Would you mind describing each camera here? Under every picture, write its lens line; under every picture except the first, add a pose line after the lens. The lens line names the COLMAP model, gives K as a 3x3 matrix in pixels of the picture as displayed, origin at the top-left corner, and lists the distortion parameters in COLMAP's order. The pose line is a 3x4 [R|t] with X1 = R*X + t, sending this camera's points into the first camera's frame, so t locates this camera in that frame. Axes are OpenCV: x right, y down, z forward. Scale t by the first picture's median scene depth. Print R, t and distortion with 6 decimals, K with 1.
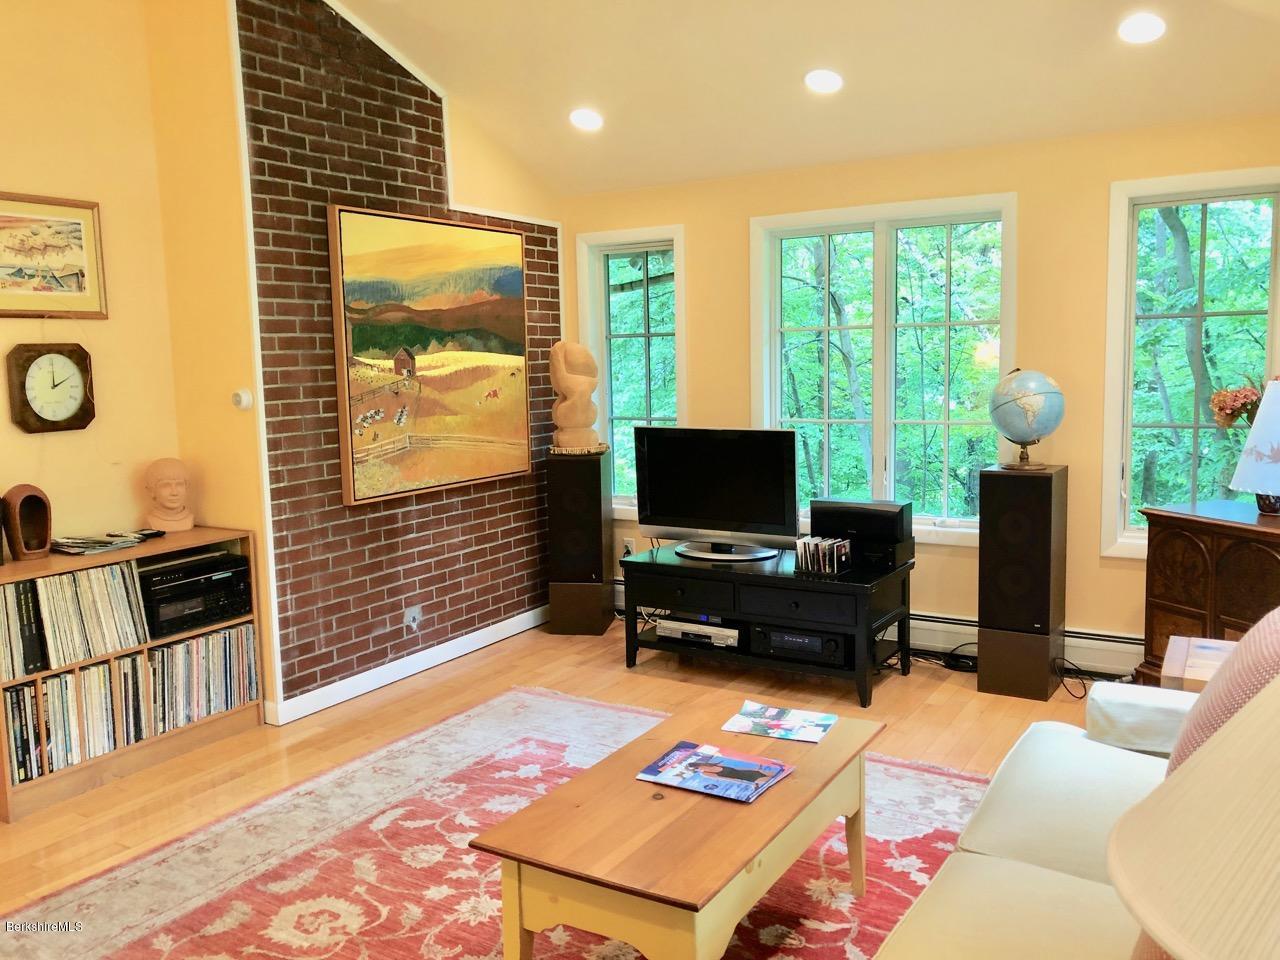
lens RADIAL K [[1054.7, 0, 640.8], [0, 1054.7, 471.2], [0, 0, 1]] dist [0.044459, -0.053878]
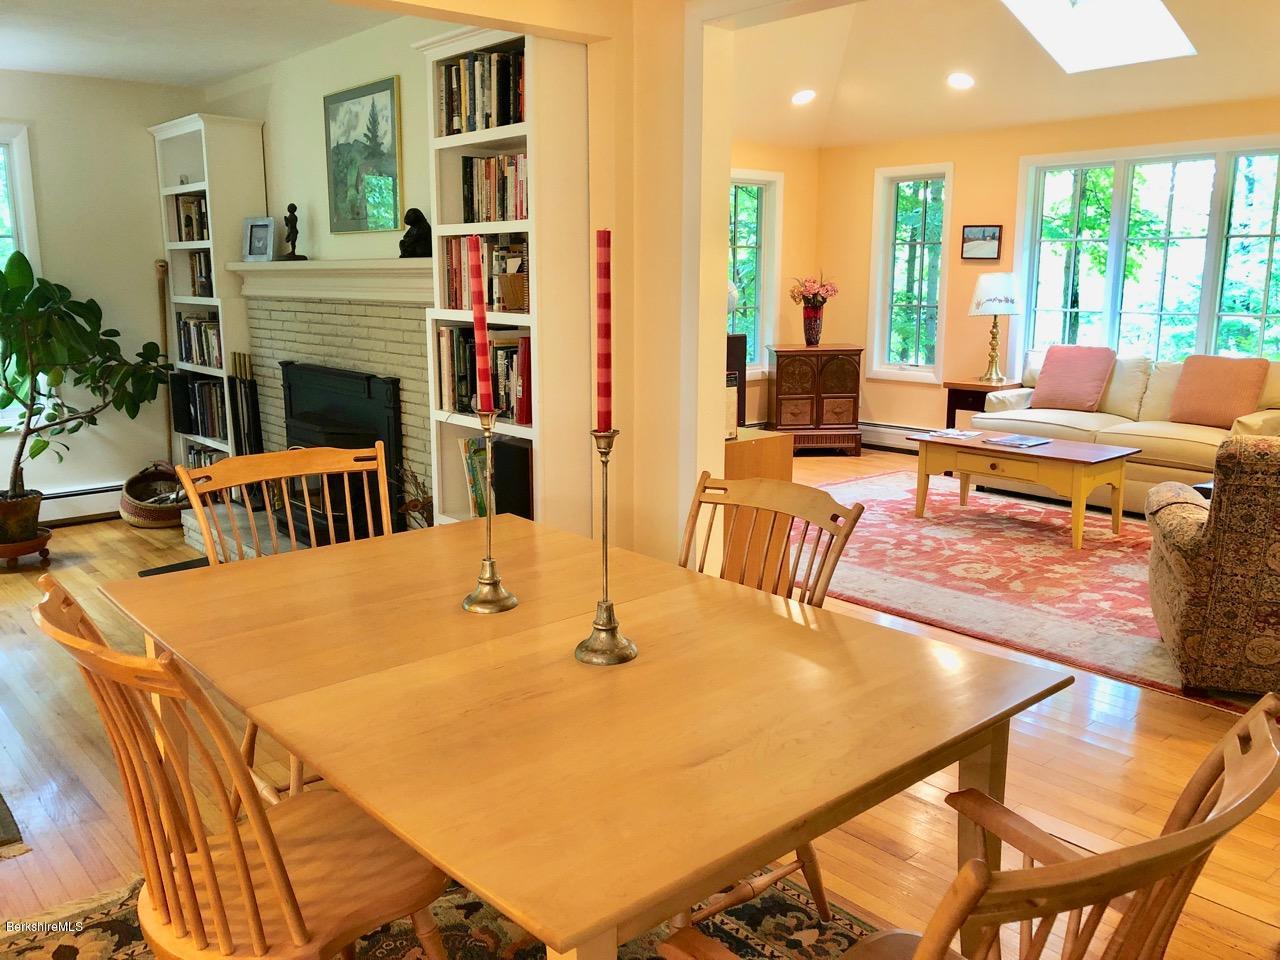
lens RADIAL K [[1054.7, 0, 646.1], [0, 1054.7, 478.1], [0, 0, 1]] dist [0.044459, -0.053878]
pose [[0.299396, -0.162180, 0.940244, -1.737489], [0.107970, 0.984877, 0.135498, -0.020458], [-0.948000, 0.060951, 0.312379, 0.794734]]
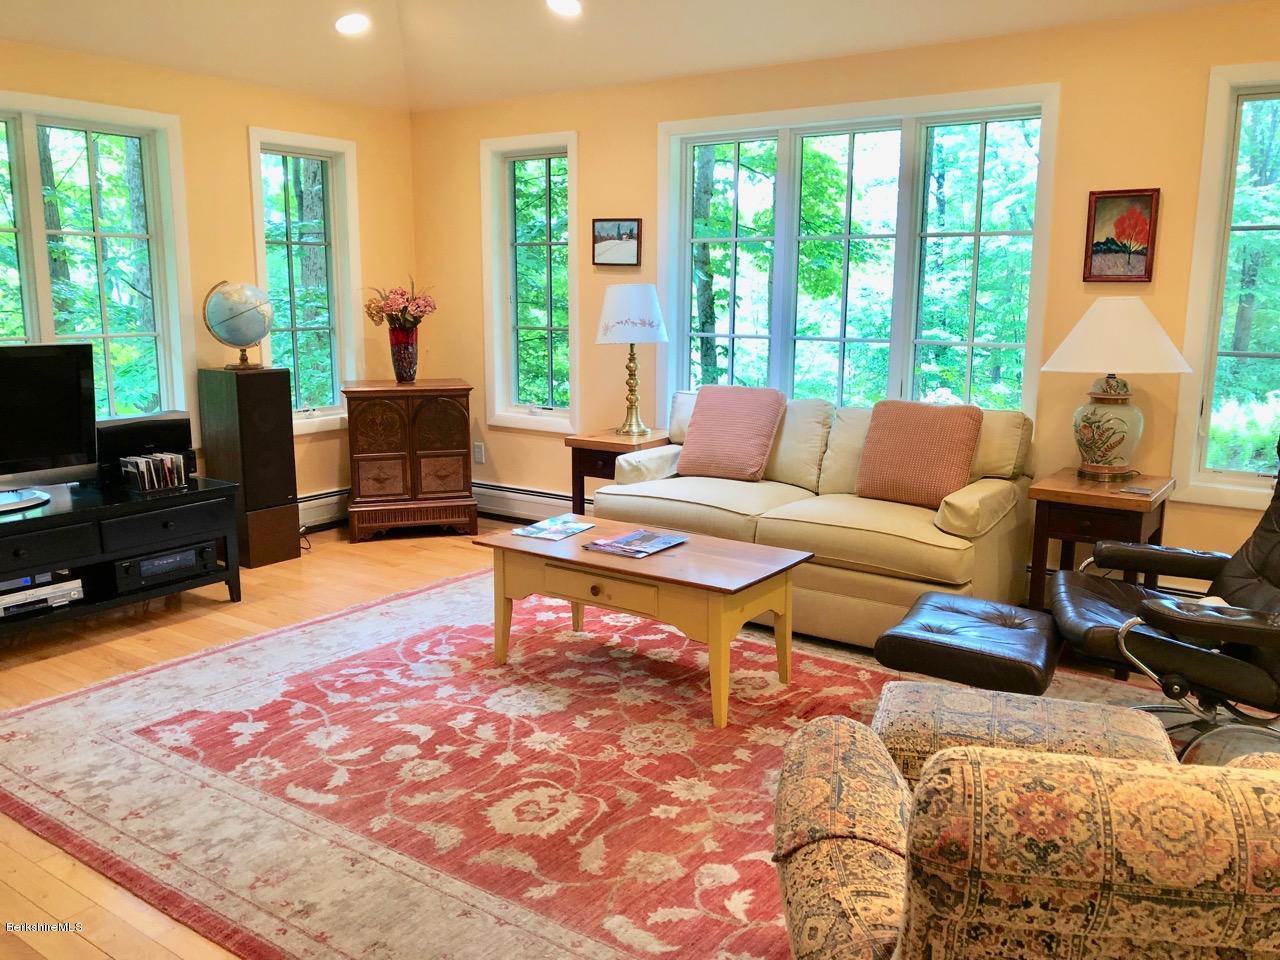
lens RADIAL K [[1054.7, 0, 635.3], [0, 1054.7, 477.4], [0, 0, 1]] dist [0.044459, -0.053878]
pose [[0.074825, -0.156286, 0.984874, -1.007750], [0.111103, 0.982800, 0.147516, -0.012041], [-0.990988, 0.098385, 0.090902, 0.653195]]
